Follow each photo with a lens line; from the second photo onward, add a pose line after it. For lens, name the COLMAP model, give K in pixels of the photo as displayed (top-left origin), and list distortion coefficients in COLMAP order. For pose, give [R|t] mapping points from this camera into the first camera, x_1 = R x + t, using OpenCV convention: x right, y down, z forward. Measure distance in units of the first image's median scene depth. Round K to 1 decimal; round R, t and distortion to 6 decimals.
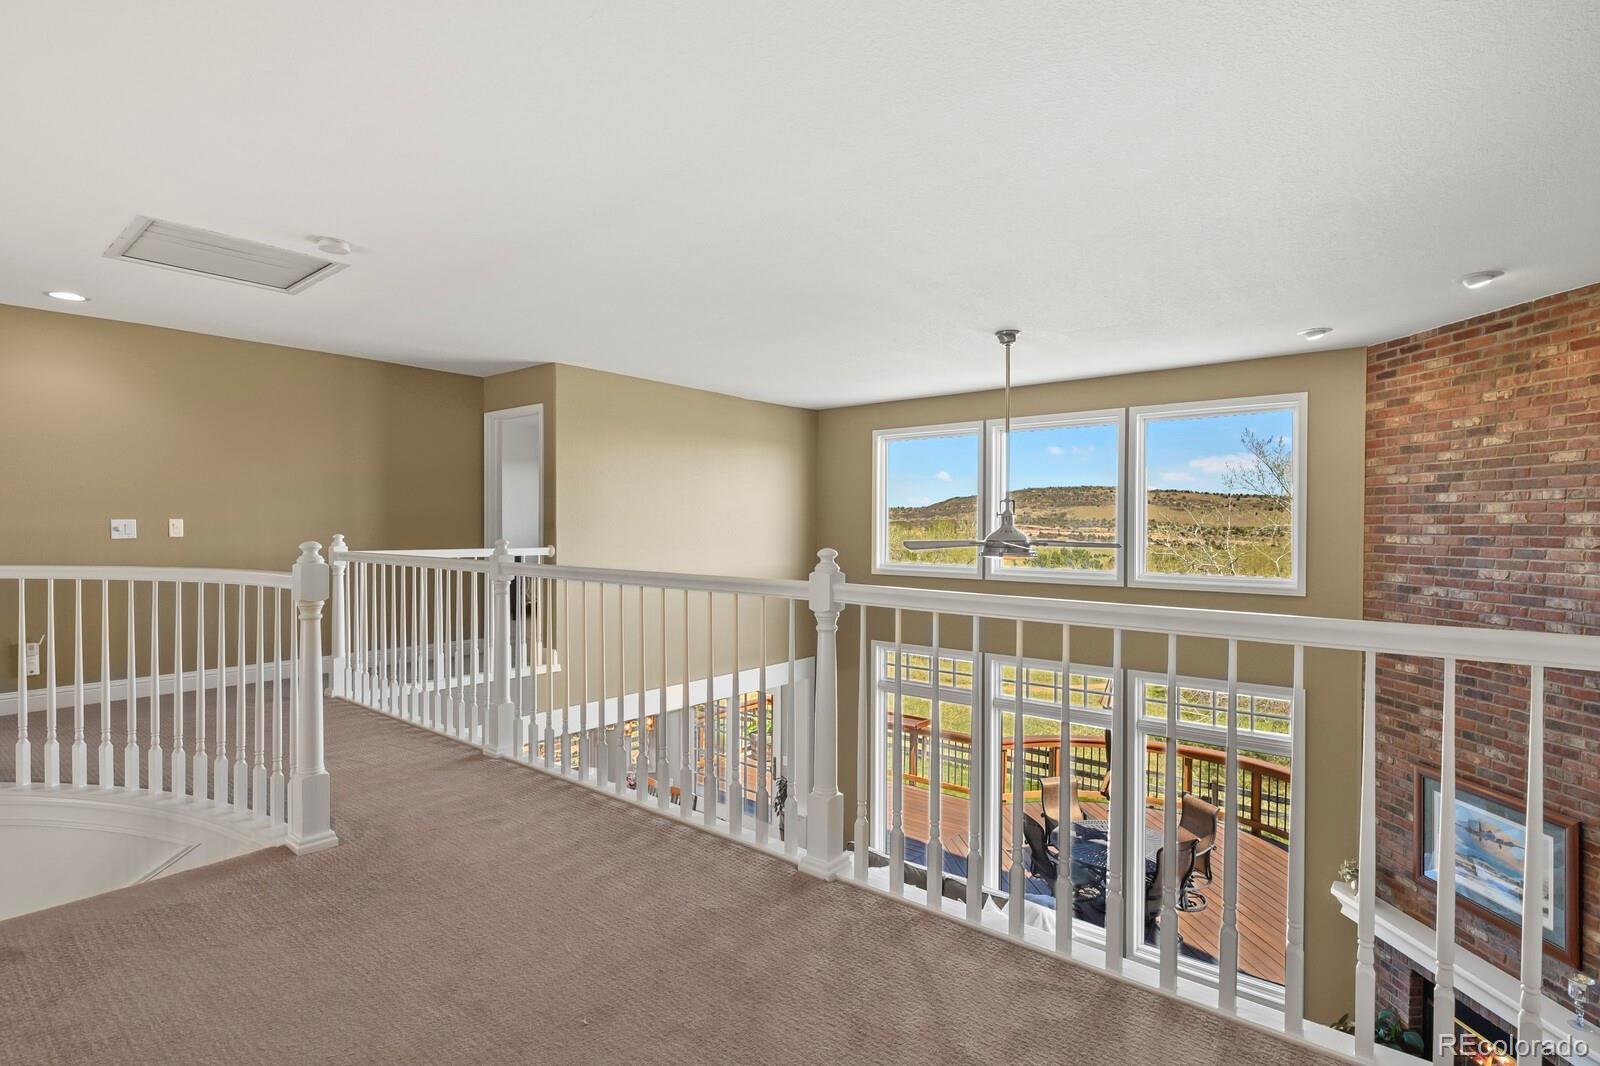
lens RADIAL K [[781.2, 0, 799.3], [0, 781.2, 533.0], [0, 0, 1]] dist [-0.011218, -0.000960]
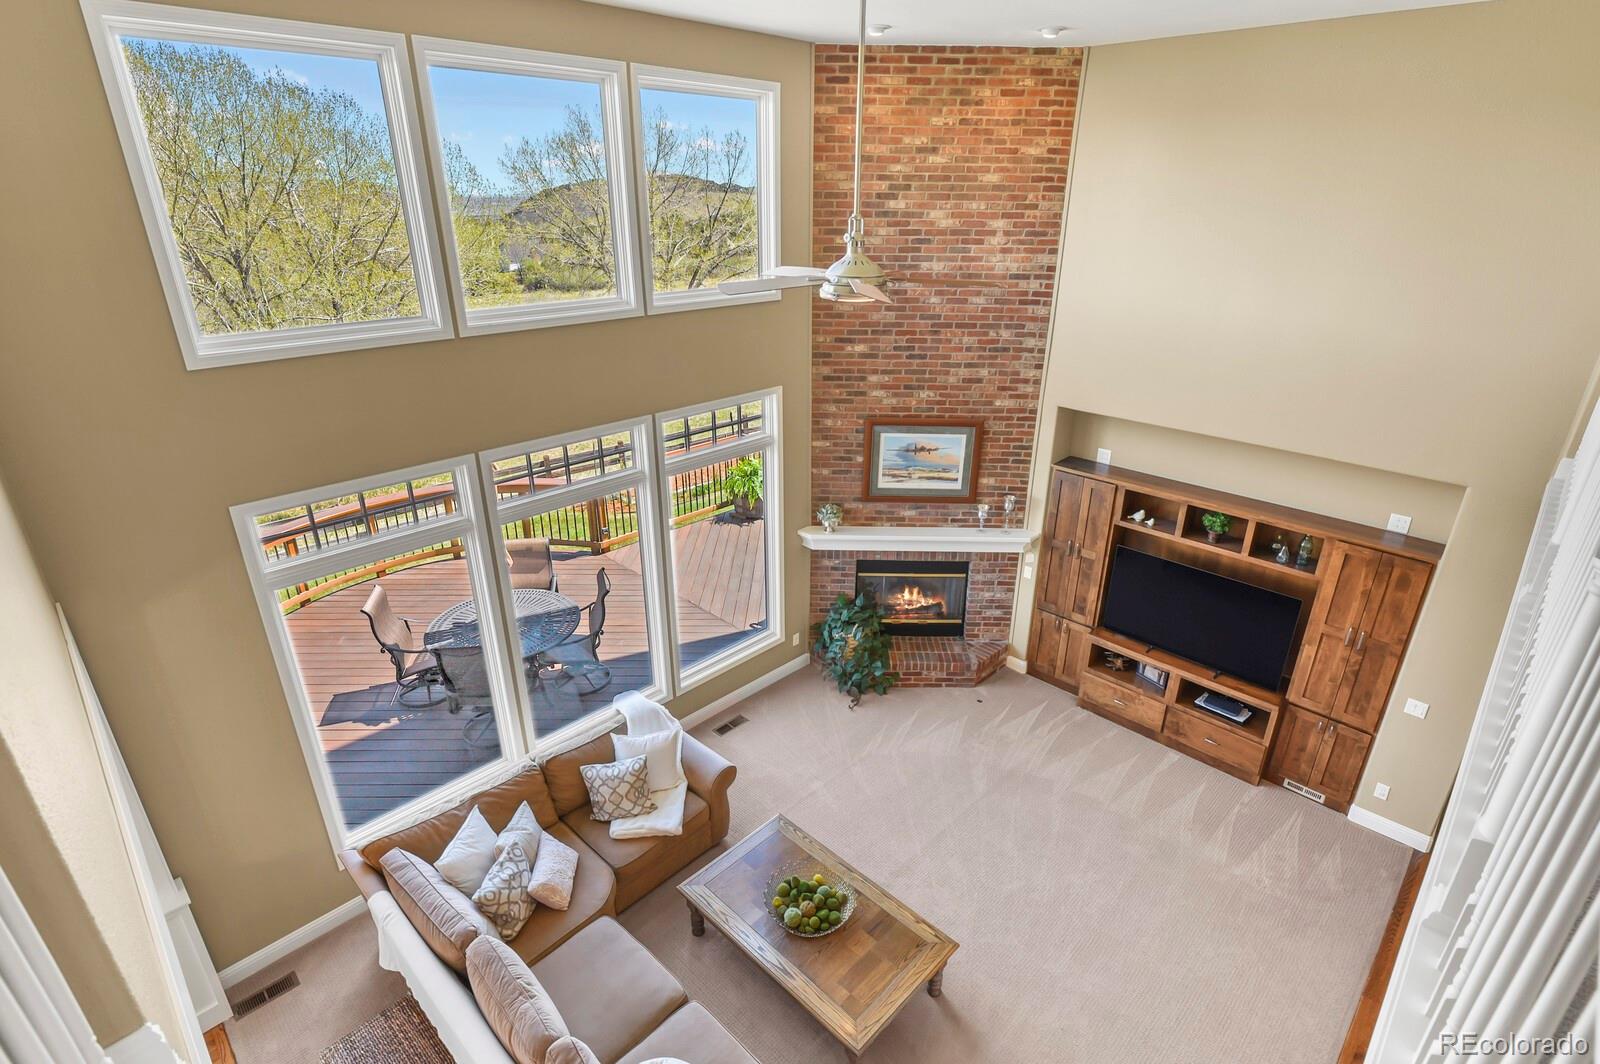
lens RADIAL K [[781.2, 0, 799.9], [0, 781.2, 533.0], [0, 0, 1]] dist [-0.011218, -0.000960]
pose [[0.085506, -0.397376, 0.913664, -0.574468], [0.005574, 0.917199, 0.398391, -0.064592], [-0.996322, -0.028972, 0.080641, 1.095156]]
